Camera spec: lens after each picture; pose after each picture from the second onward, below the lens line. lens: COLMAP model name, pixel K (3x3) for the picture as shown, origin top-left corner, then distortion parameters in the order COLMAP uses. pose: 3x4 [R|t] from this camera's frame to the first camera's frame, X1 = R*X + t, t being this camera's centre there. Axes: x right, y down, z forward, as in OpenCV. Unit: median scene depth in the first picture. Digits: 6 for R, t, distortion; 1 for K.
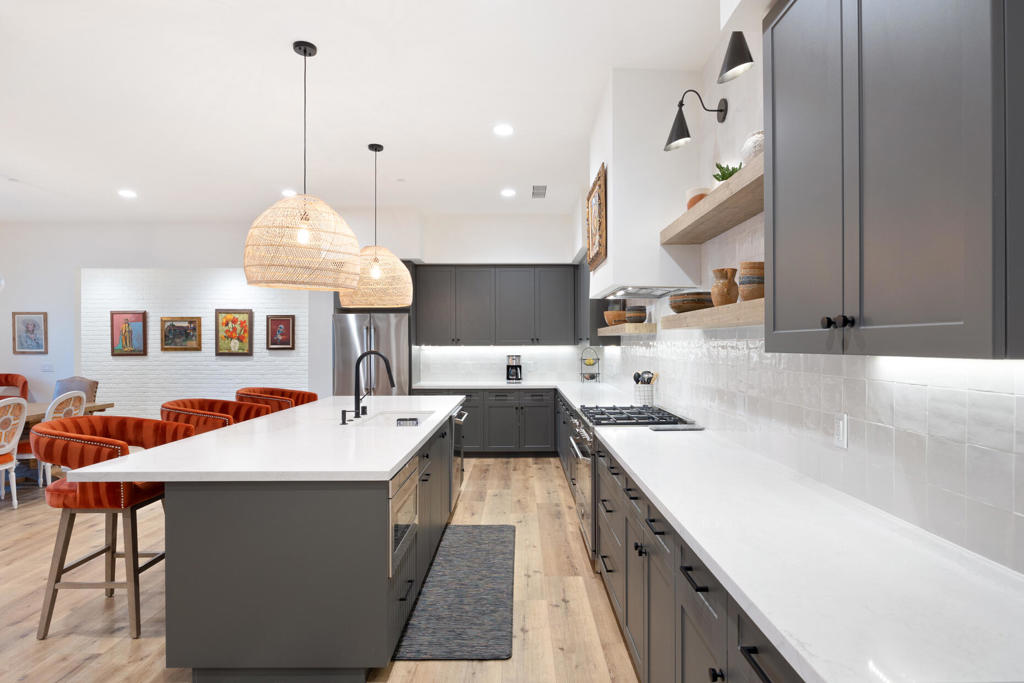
lens RADIAL K [[556.5, 0, 518.6], [0, 556.5, 347.4], [0, 0, 1]] dist [-0.000048, -0.002527]
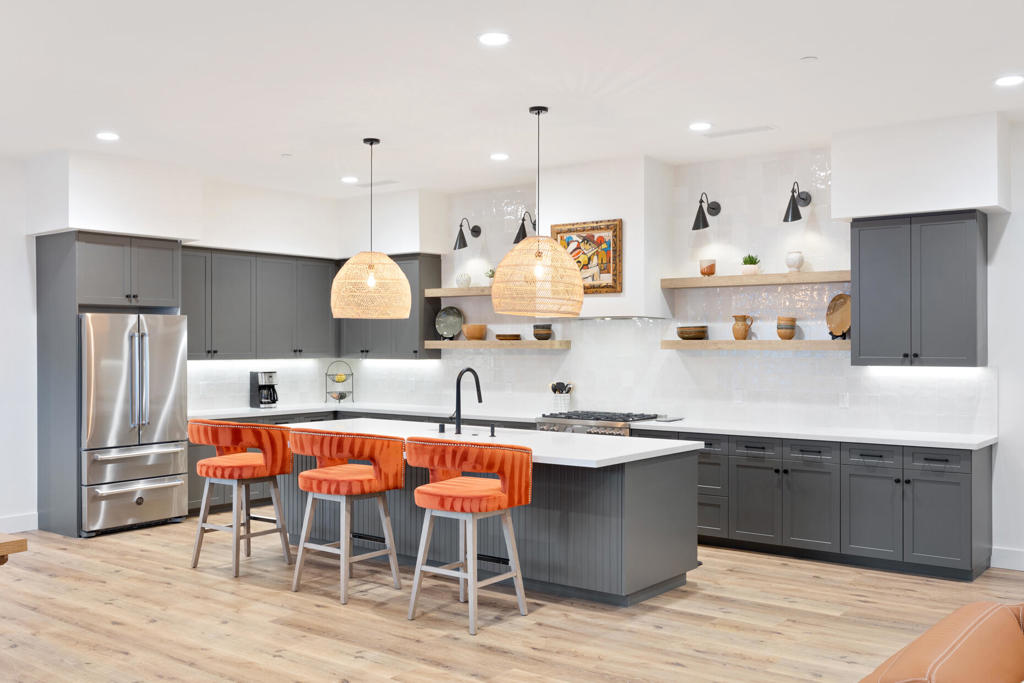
lens RADIAL K [[999.8, 0, 511.6], [0, 999.8, 340.0], [0, 0, 1]] dist [0.065440, 0.000000]
pose [[0.605062, 0.004291, 0.796167, -0.917115], [0.004160, 0.999955, -0.008551, -0.016551], [-0.796167, 0.008486, 0.605017, -0.100910]]
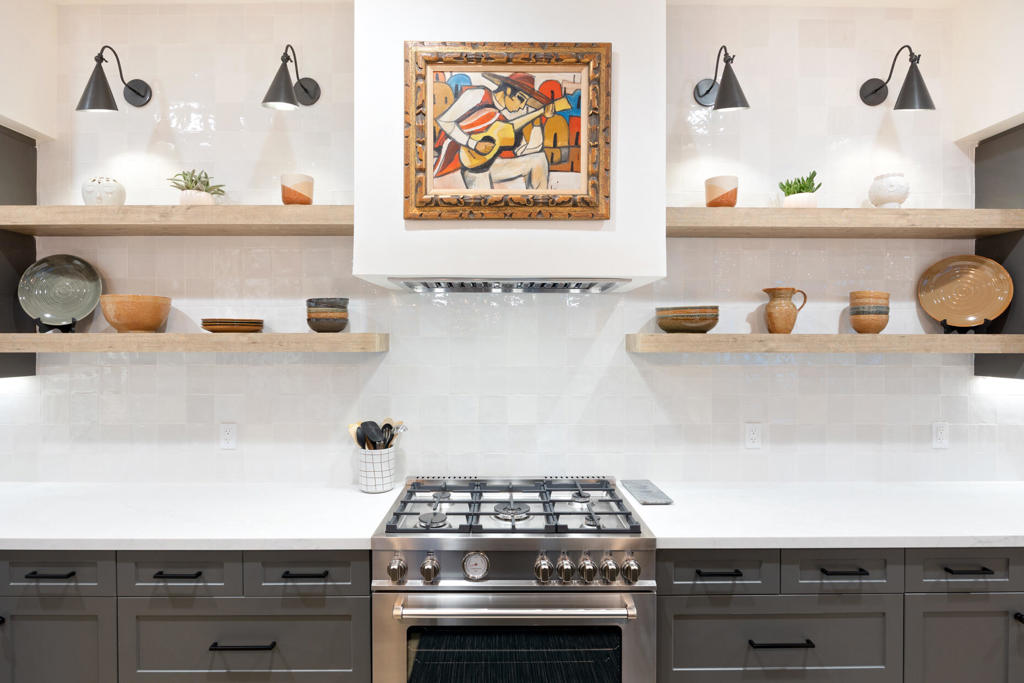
lens RADIAL K [[535.3, 0, 508.2], [0, 535.3, 342.8], [0, 0, 1]] dist [-0.008179, -0.000069]
pose [[-0.011452, -0.002931, 0.999930, -0.180407], [0.005096, 0.999983, 0.002990, -0.021687], [-0.999921, 0.005130, -0.011436, 0.548430]]
